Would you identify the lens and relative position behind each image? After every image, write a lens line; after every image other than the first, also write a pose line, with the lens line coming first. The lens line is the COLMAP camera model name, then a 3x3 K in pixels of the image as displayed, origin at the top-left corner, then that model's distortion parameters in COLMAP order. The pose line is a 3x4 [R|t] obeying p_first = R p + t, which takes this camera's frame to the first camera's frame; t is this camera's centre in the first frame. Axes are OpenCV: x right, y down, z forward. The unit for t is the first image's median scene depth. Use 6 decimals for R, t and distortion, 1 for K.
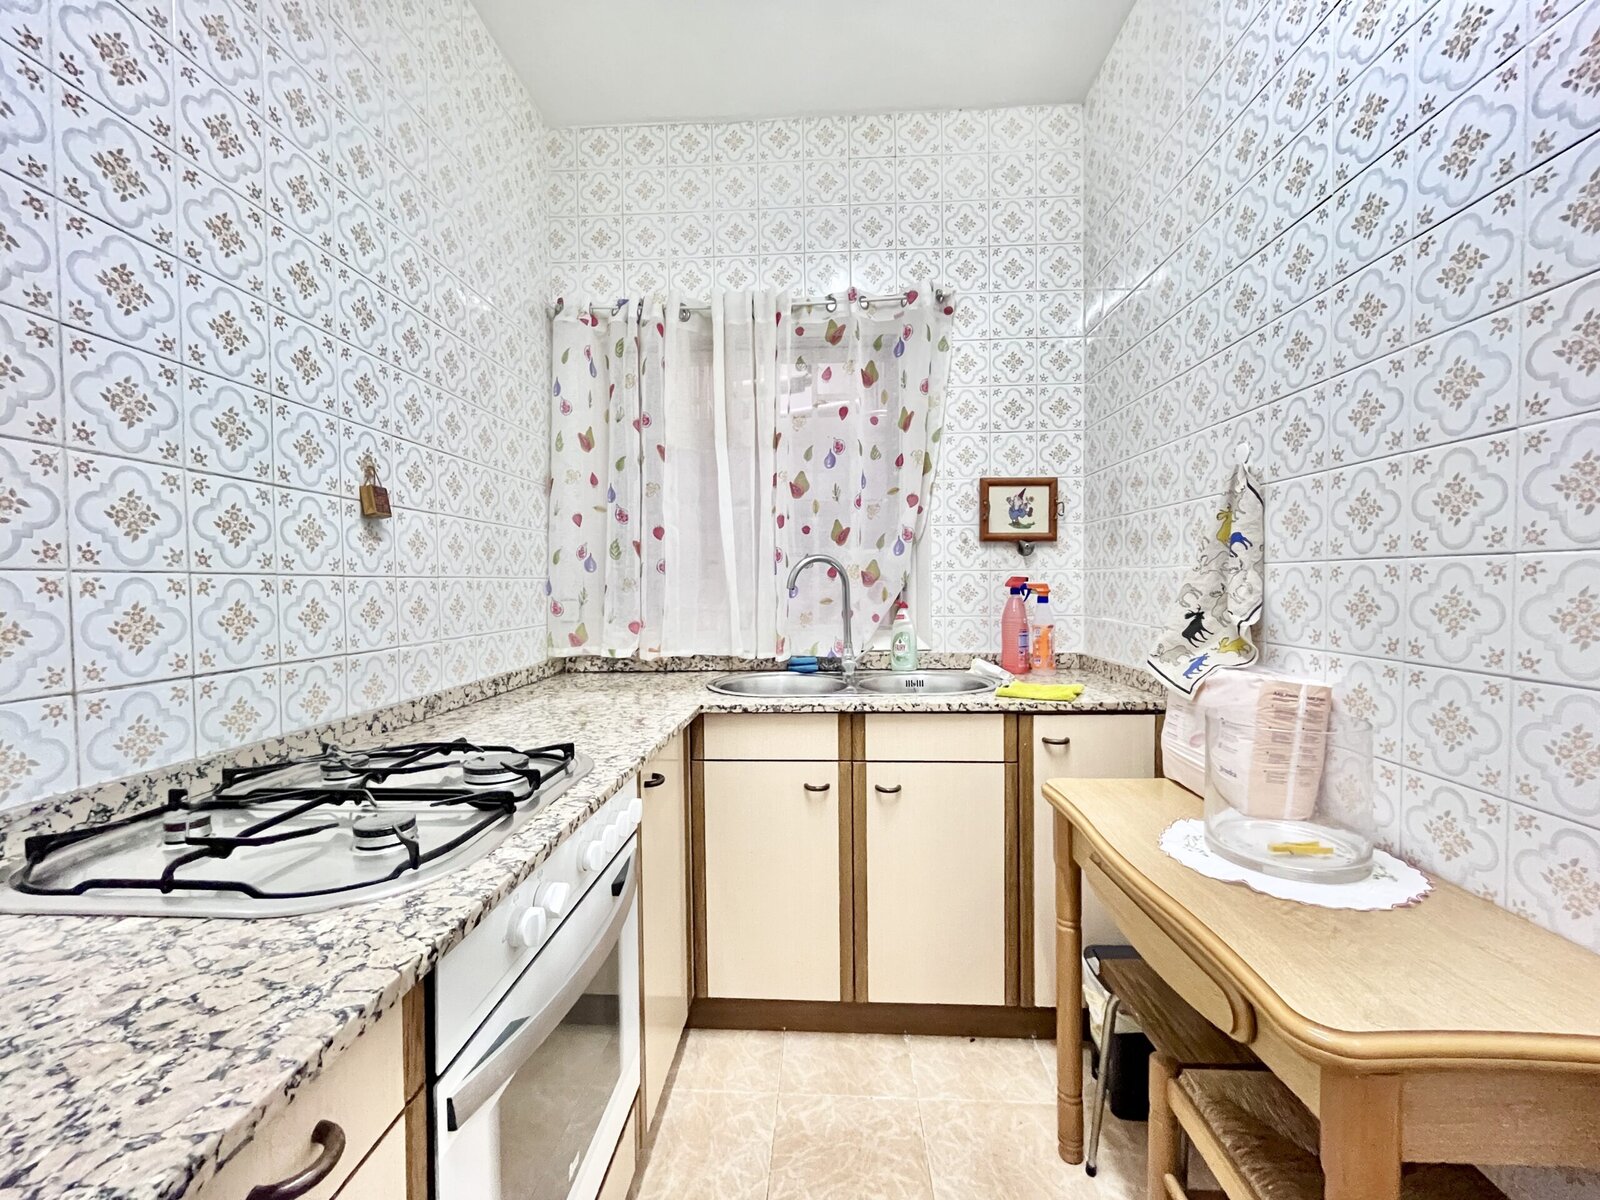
lens RADIAL K [[649.6, 0, 795.4], [0, 649.6, 598.9], [0, 0, 1]] dist [-0.001274, -0.000513]
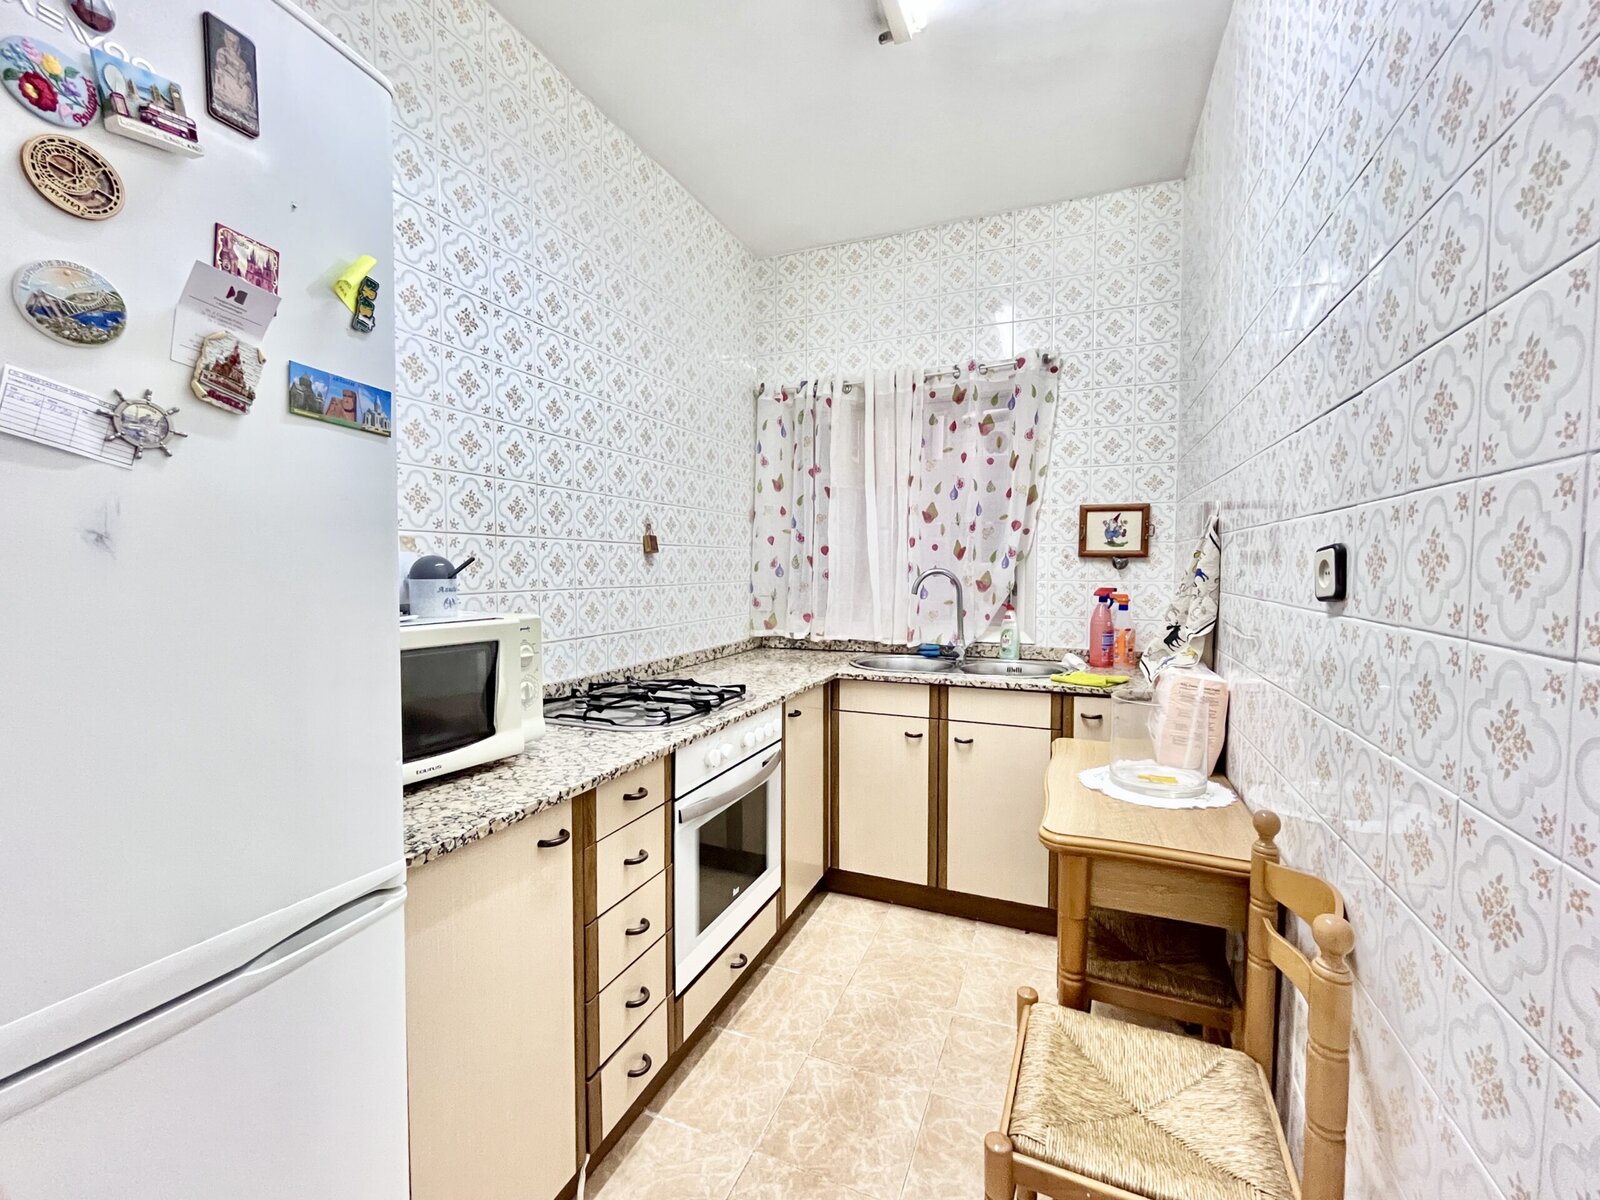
lens RADIAL K [[649.6, 0, 795.4], [0, 649.6, 598.9], [0, 0, 1]] dist [-0.001274, -0.000513]
pose [[0.943415, 0.026215, -0.330576, 0.193245], [-0.018120, 0.999456, 0.027546, -0.035444], [0.331118, -0.019997, 0.943377, -0.333539]]
